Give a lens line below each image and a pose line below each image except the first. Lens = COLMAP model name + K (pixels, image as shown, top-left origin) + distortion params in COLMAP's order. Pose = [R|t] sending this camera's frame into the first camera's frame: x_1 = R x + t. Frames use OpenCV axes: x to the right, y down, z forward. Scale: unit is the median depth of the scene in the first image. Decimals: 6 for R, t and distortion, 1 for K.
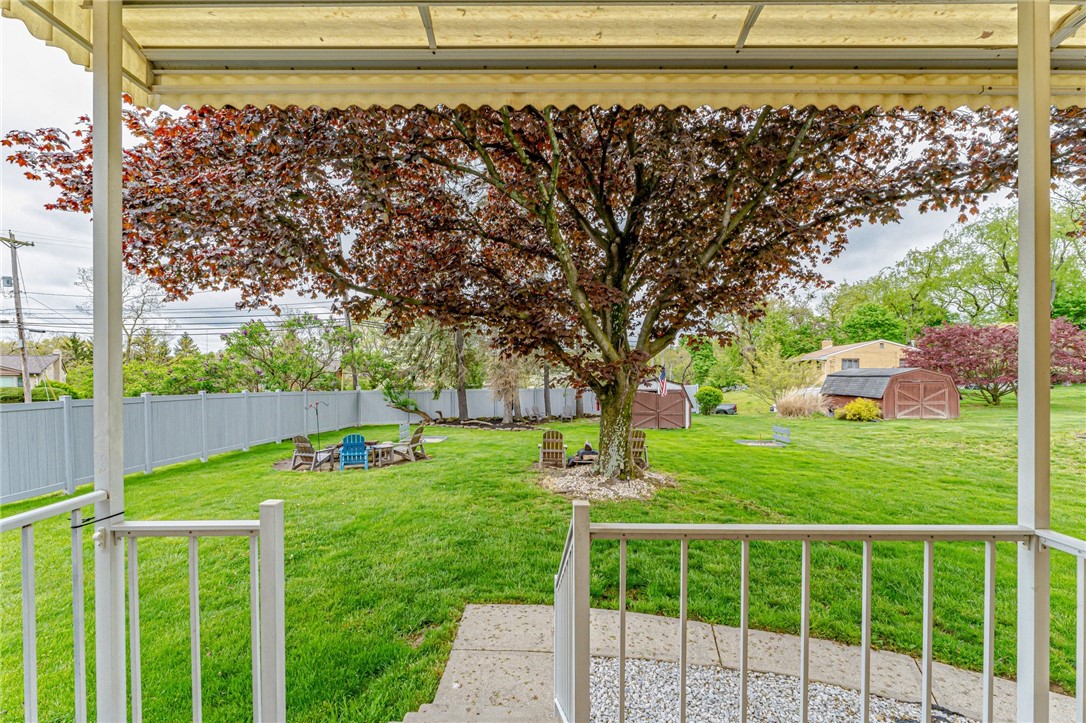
lens RADIAL K [[446.6, 0, 541.8], [0, 446.6, 363.3], [0, 0, 1]] dist [-0.009786, -0.000267]
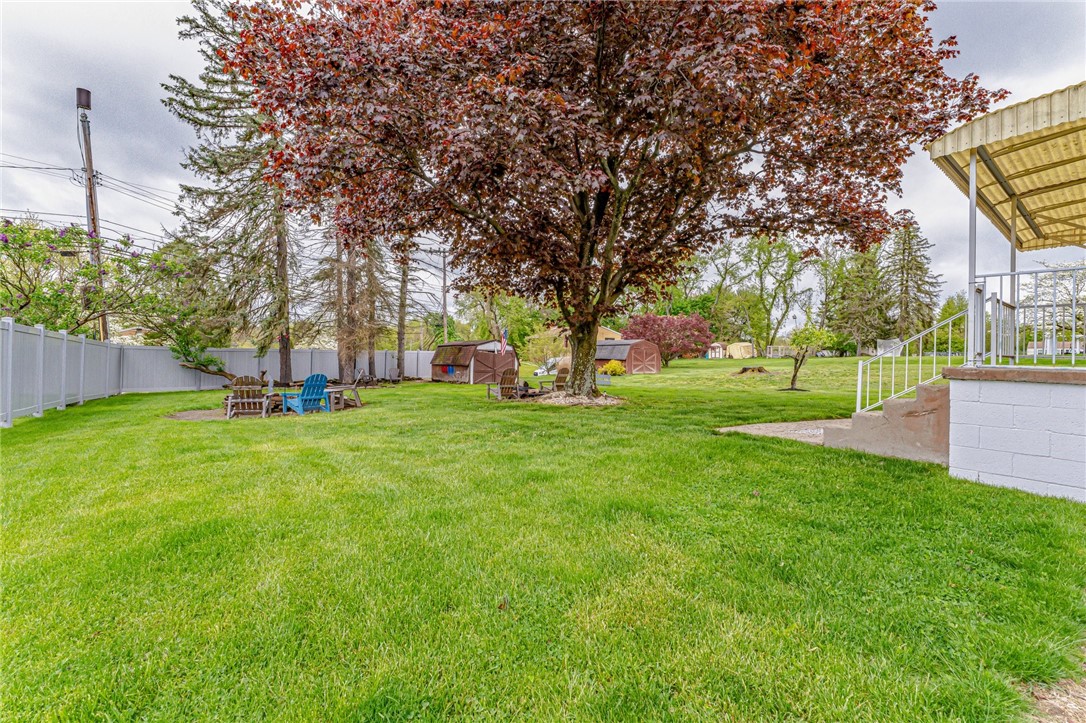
lens RADIAL K [[446.6, 0, 539.1], [0, 446.6, 362.2], [0, 0, 1]] dist [-0.009786, -0.000267]
pose [[0.798155, 0.004392, 0.602436, -0.321523], [-0.026112, 0.999286, 0.027311, 0.054239], [-0.601886, -0.037529, 0.797700, 0.021622]]
